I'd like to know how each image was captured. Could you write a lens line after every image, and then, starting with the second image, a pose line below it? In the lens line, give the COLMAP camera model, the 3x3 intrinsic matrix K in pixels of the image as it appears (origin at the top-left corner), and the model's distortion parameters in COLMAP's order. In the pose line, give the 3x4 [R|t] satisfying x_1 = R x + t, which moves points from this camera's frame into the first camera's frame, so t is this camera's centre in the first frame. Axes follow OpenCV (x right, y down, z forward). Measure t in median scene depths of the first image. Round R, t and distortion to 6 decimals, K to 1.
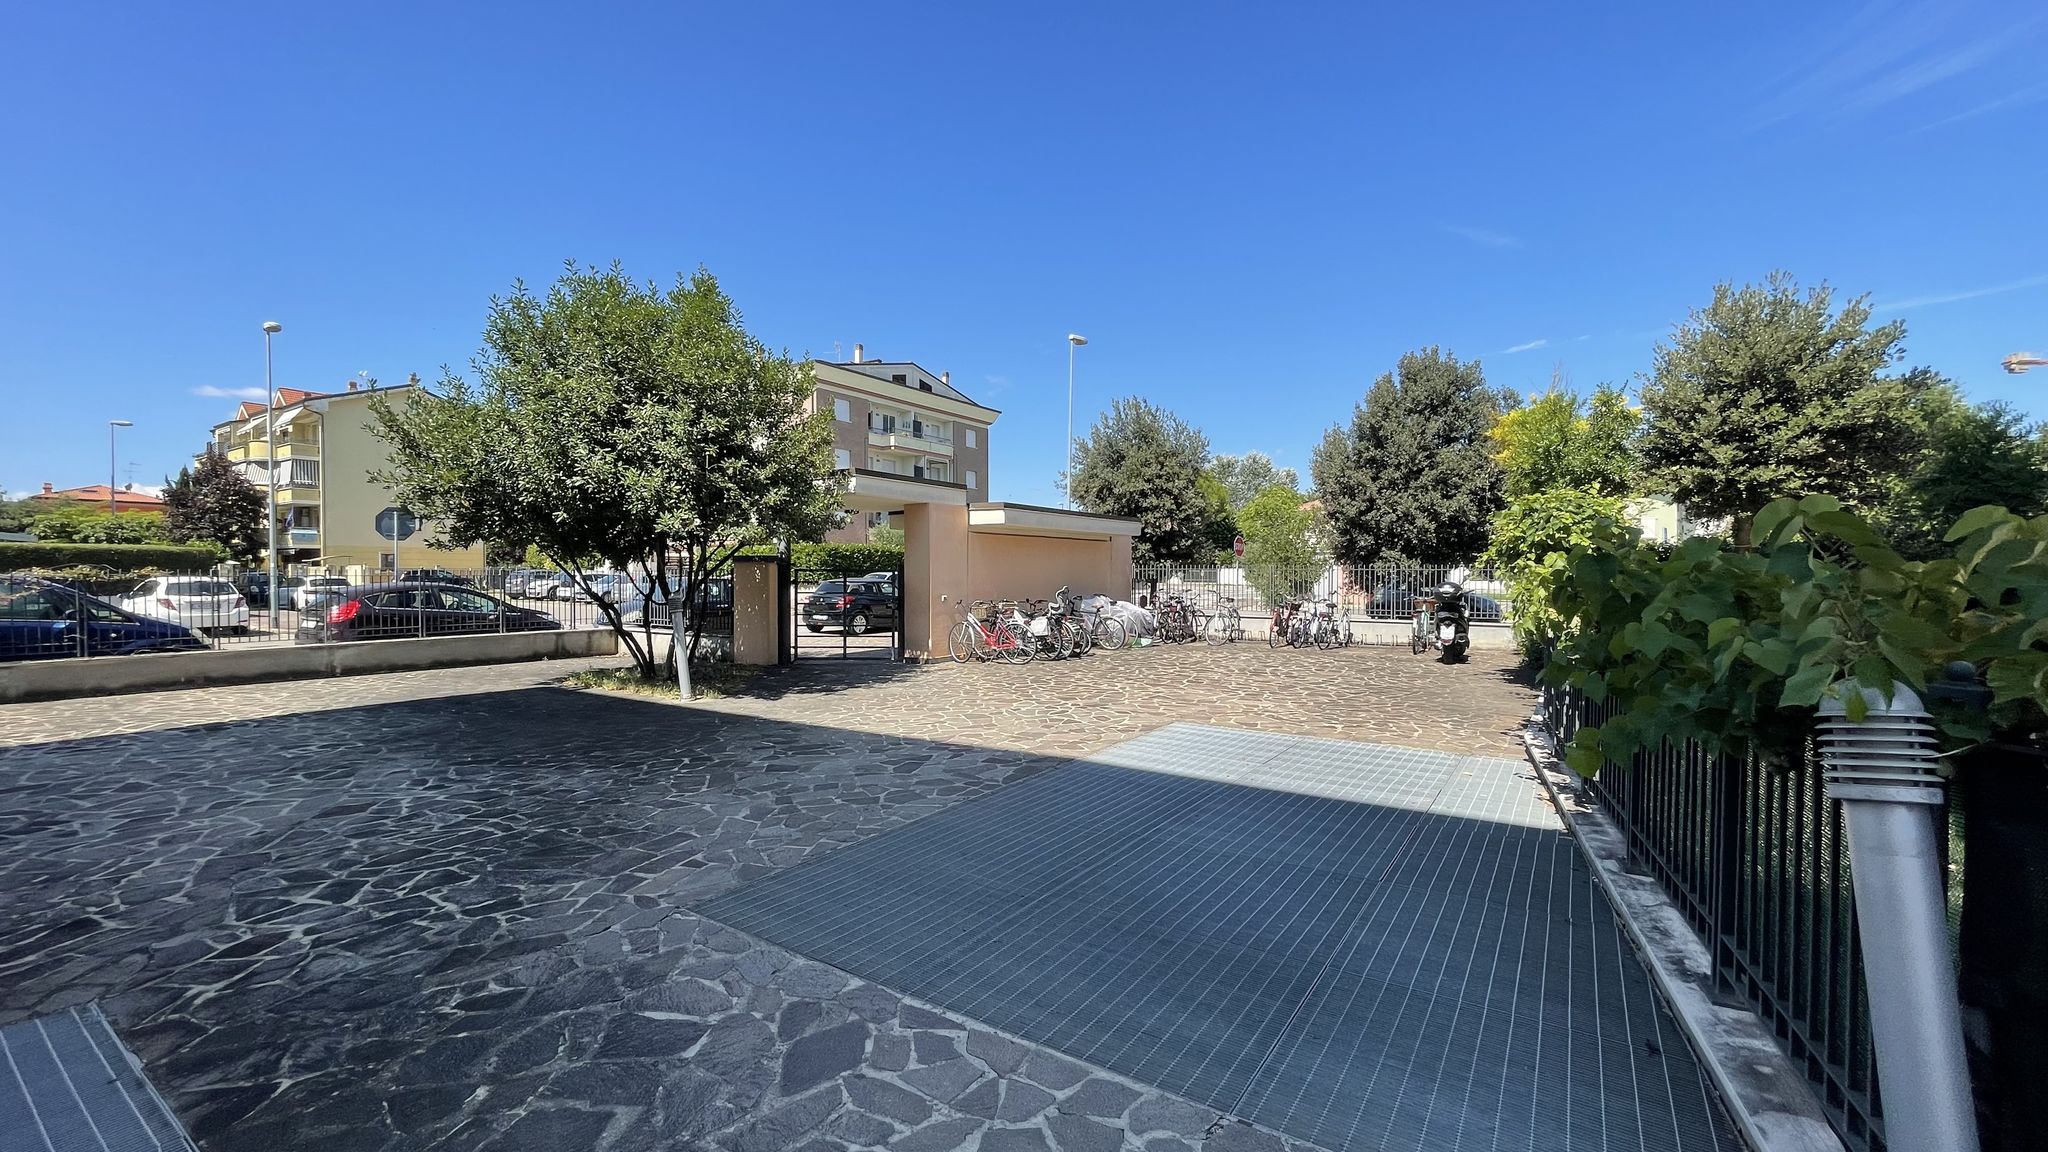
lens RADIAL K [[824.1, 0, 1021.8], [0, 824.1, 578.7], [0, 0, 1]] dist [0.001436, -0.000072]
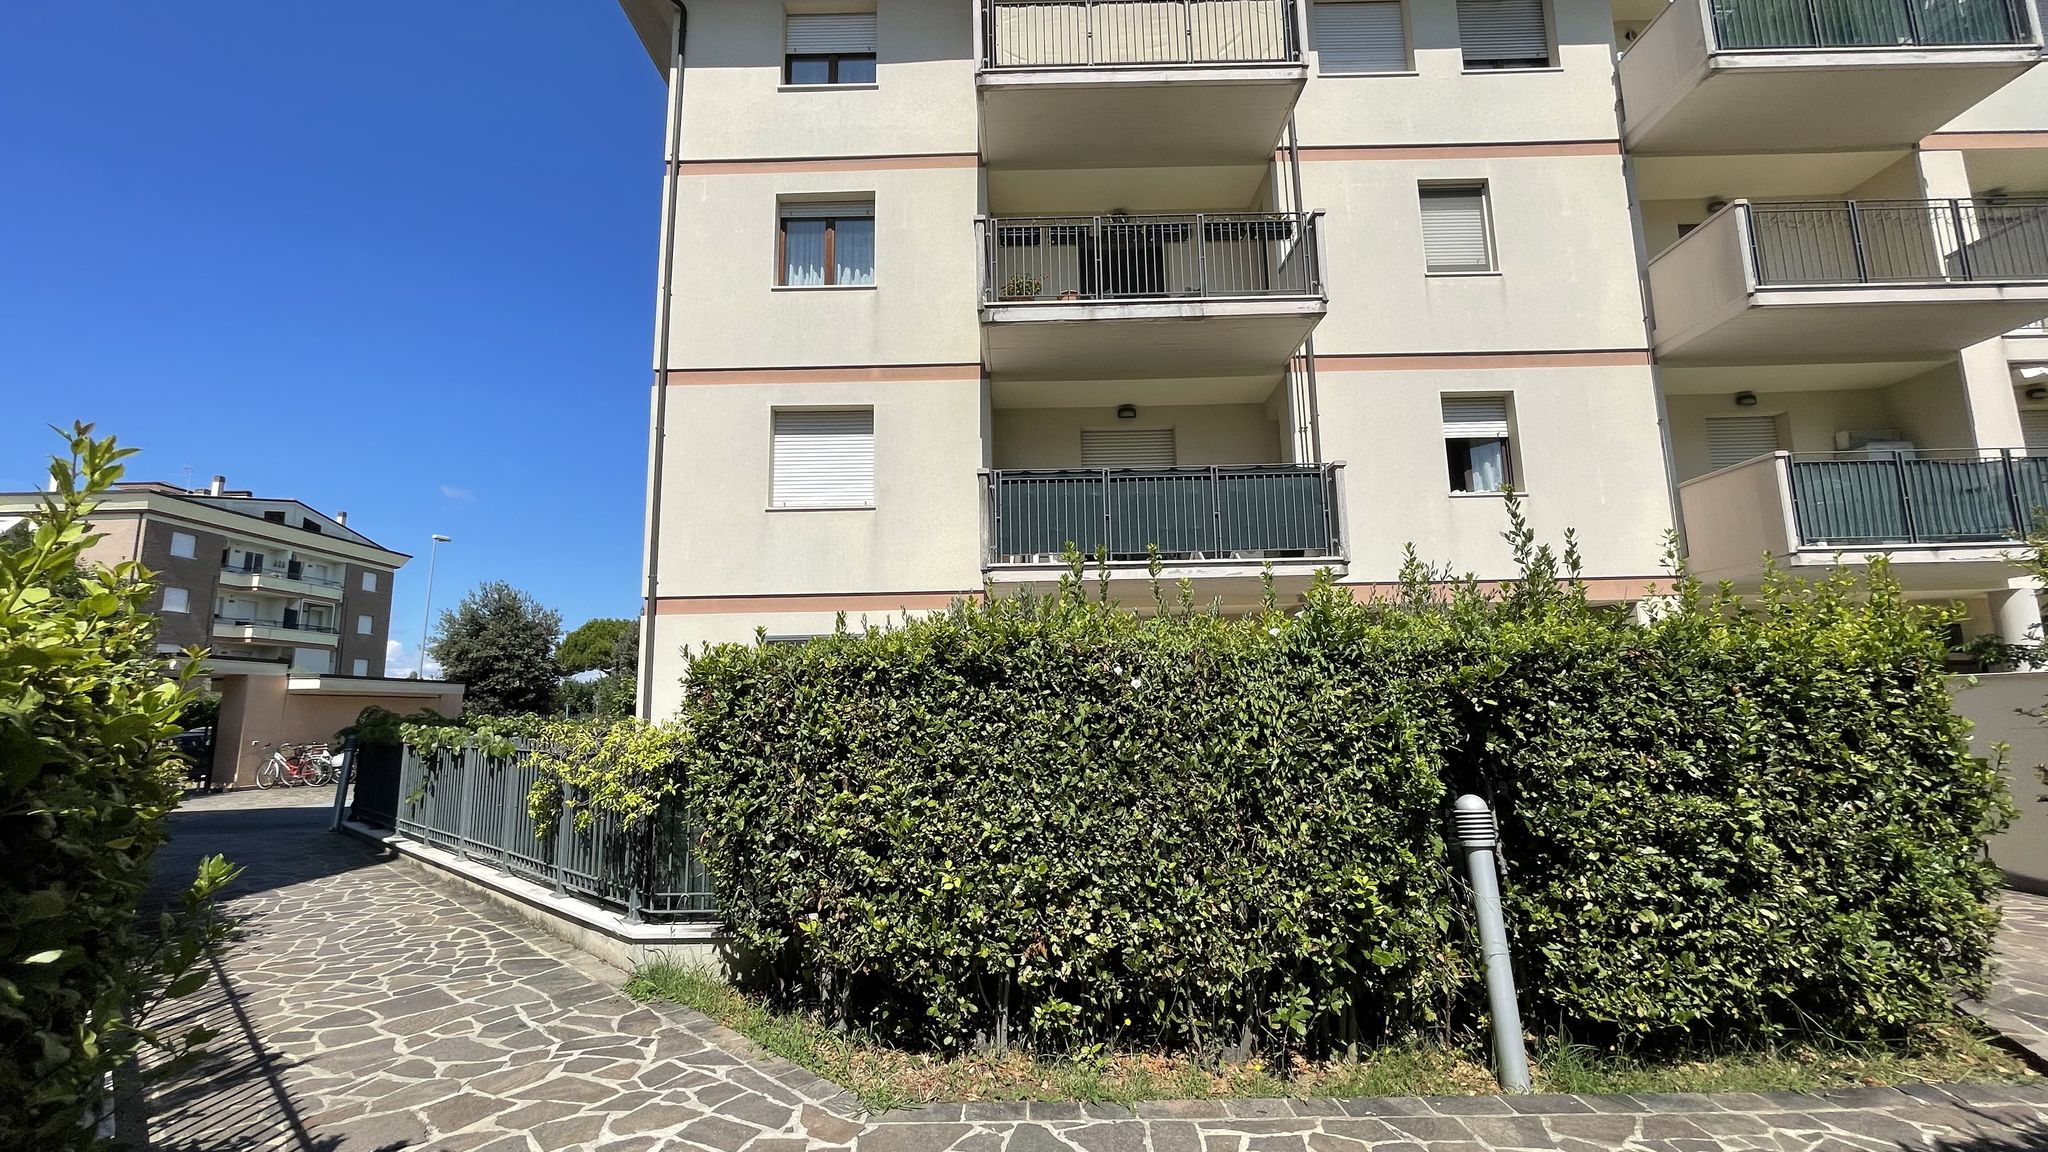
lens RADIAL K [[824.1, 0, 1027.6], [0, 824.1, 576.9], [0, 0, 1]] dist [0.001436, -0.000072]
pose [[0.831417, 0.070414, 0.551169, 0.053198], [0.026648, 0.985744, -0.166130, 0.003258], [-0.555009, 0.152811, 0.817688, -0.239395]]
